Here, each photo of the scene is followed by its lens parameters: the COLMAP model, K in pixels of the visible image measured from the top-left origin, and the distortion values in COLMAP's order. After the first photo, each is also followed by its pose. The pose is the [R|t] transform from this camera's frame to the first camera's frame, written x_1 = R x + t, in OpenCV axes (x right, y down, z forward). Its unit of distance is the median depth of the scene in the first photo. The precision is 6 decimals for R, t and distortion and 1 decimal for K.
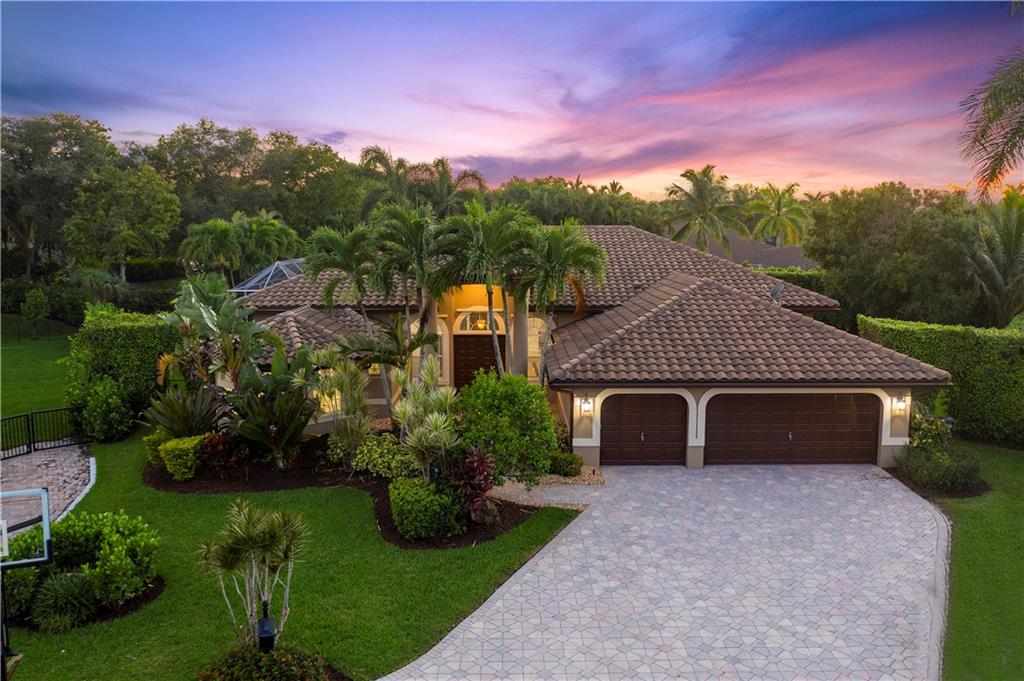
lens RADIAL K [[810.9, 0, 509.9], [0, 810.9, 339.9], [0, 0, 1]] dist [-0.008561, -0.002950]
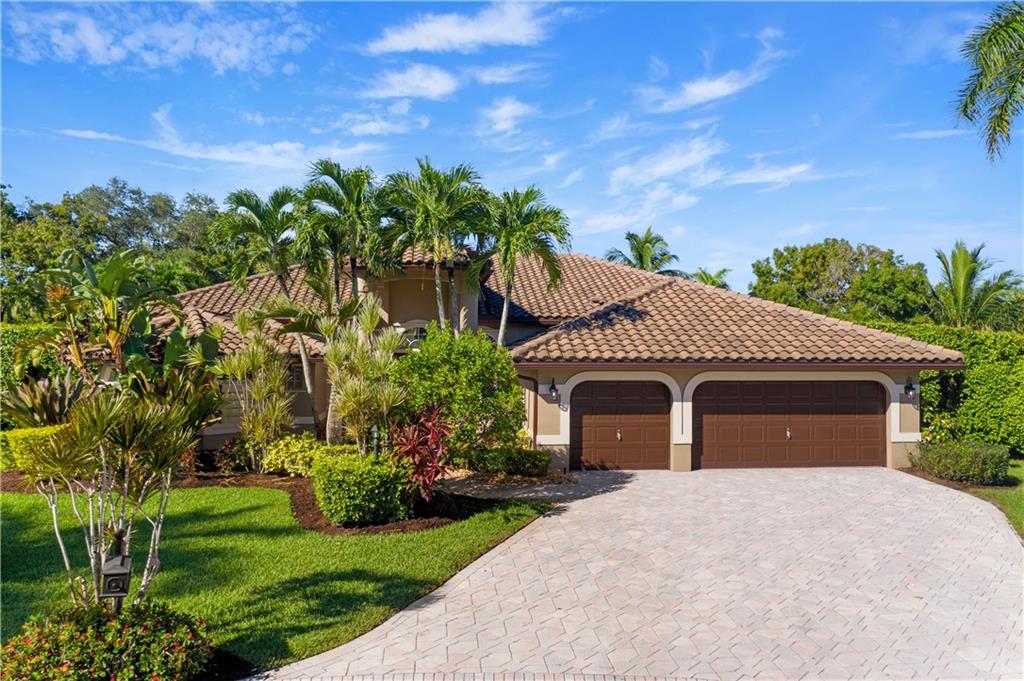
lens RADIAL K [[810.9, 0, 509.9], [0, 810.9, 339.9], [0, 0, 1]] dist [-0.008561, -0.002950]
pose [[0.995540, 0.007264, 0.094057, -0.028618], [0.006934, 0.988700, -0.149745, 0.147725], [-0.094082, 0.149729, 0.984241, 0.169504]]
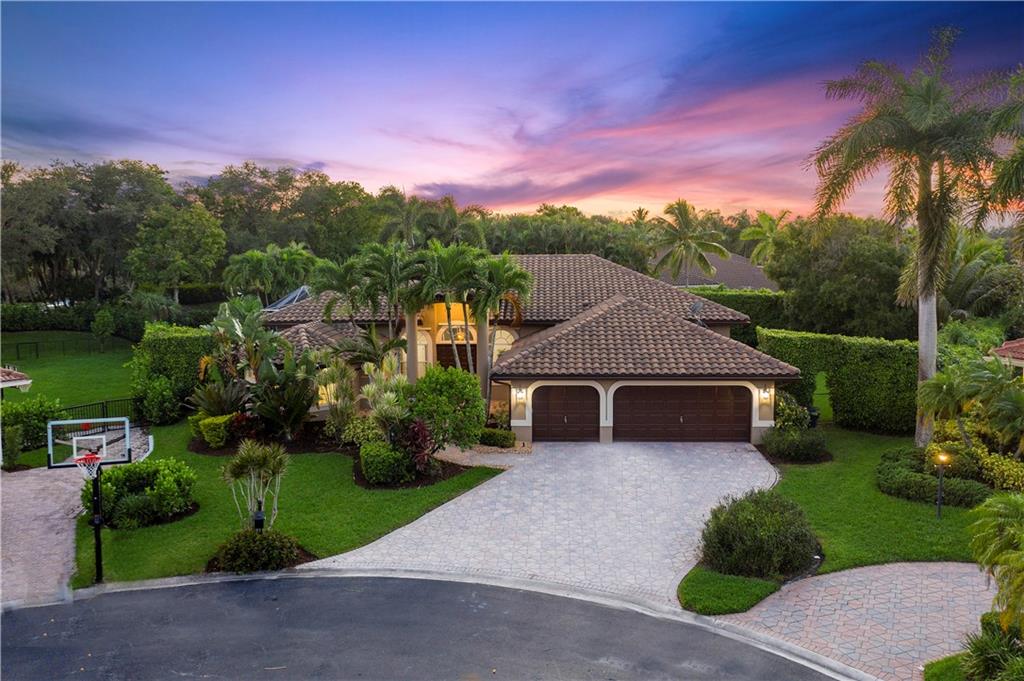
lens RADIAL K [[815.6, 0, 512.0], [0, 815.6, 340.5], [0, 0, 1]] dist [-0.013313, -0.005449]
pose [[0.998479, -0.000598, -0.055138, 0.149745], [-0.000997, 0.999582, -0.028885, 0.031438], [0.055133, 0.028896, 0.998061, -0.305269]]
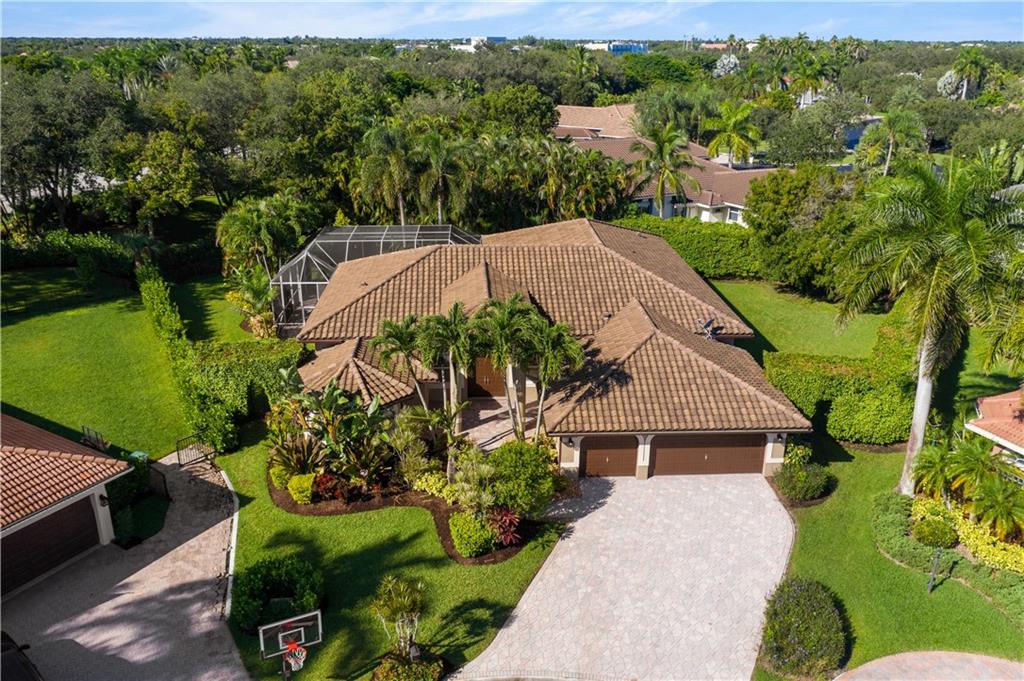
lens RADIAL K [[815.6, 0, 512.0], [0, 815.6, 340.5], [0, 0, 1]] dist [-0.013313, -0.005449]
pose [[0.998613, -0.009889, 0.051715, -0.085341], [-0.001624, 0.975950, 0.217989, -0.417174], [-0.052627, -0.217771, 0.974580, -0.394398]]
